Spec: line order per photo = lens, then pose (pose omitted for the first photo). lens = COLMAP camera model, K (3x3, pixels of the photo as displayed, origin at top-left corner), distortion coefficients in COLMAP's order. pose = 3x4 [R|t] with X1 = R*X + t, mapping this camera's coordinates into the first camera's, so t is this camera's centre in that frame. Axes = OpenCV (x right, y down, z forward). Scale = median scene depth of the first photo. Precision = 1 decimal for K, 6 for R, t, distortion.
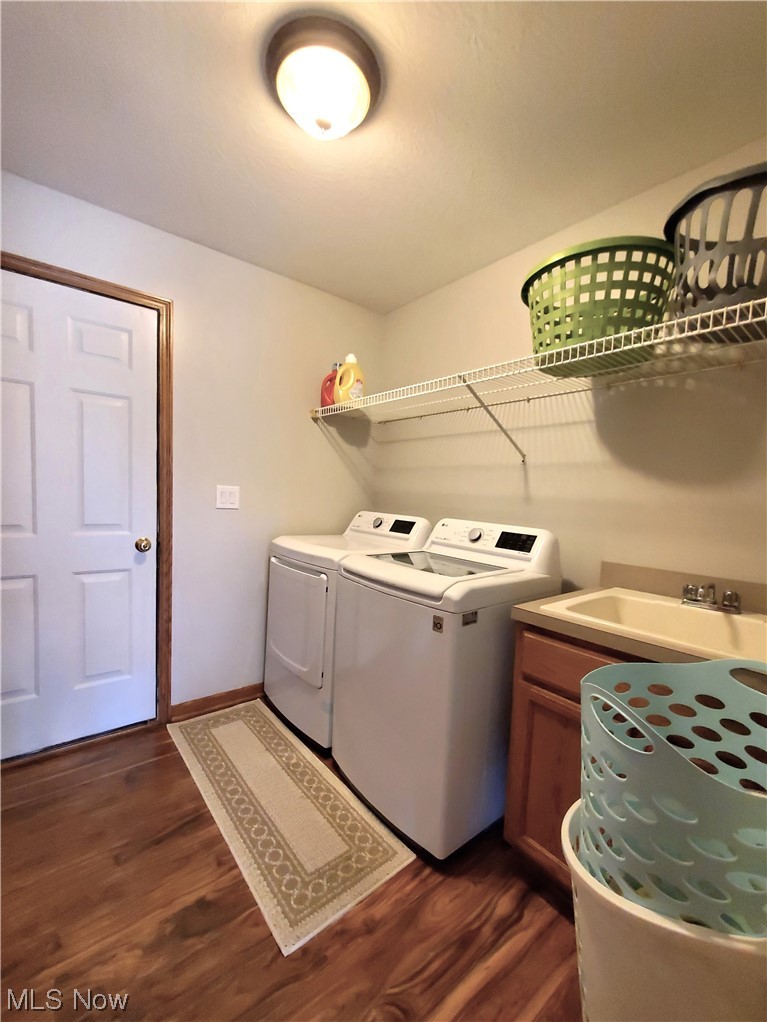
lens RADIAL K [[411.8, 0, 377.4], [0, 411.8, 510.9], [0, 0, 1]] dist [0.000827, -0.000700]
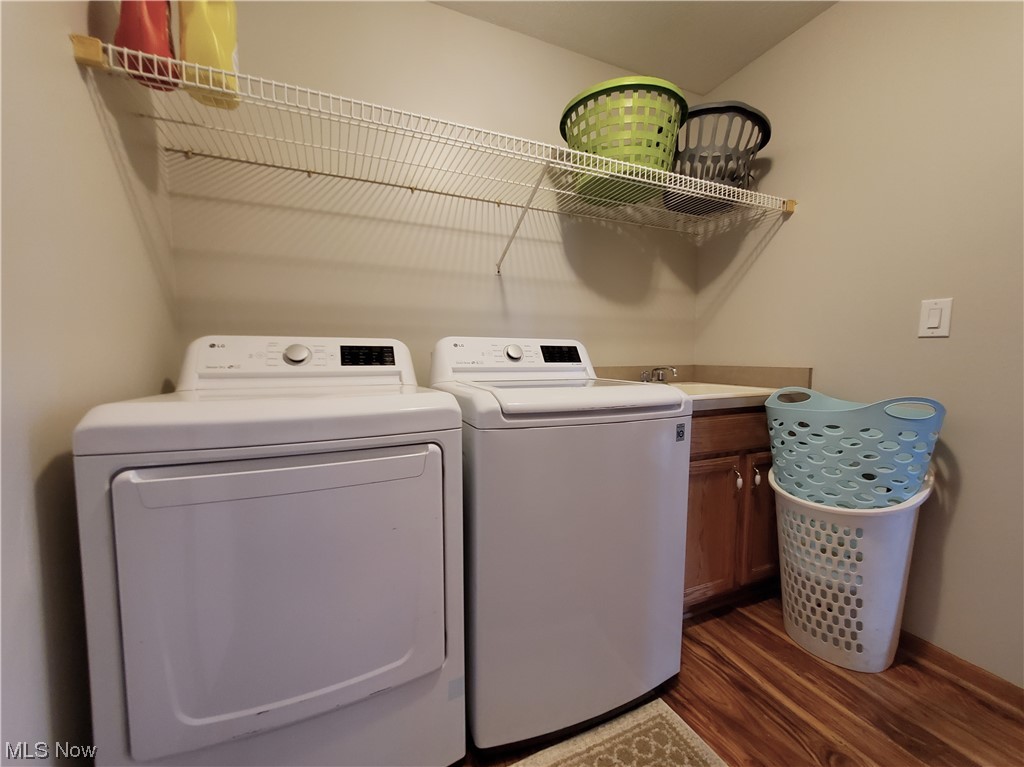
lens RADIAL K [[412.7, 0, 510.1], [0, 412.7, 388.7], [0, 0, 1]] dist [0.000827, -0.000700]
pose [[0.259682, -0.115674, 0.958741, -0.636676], [0.054670, 0.992969, 0.104996, 0.048125], [-0.964145, 0.025149, 0.264180, 0.872984]]
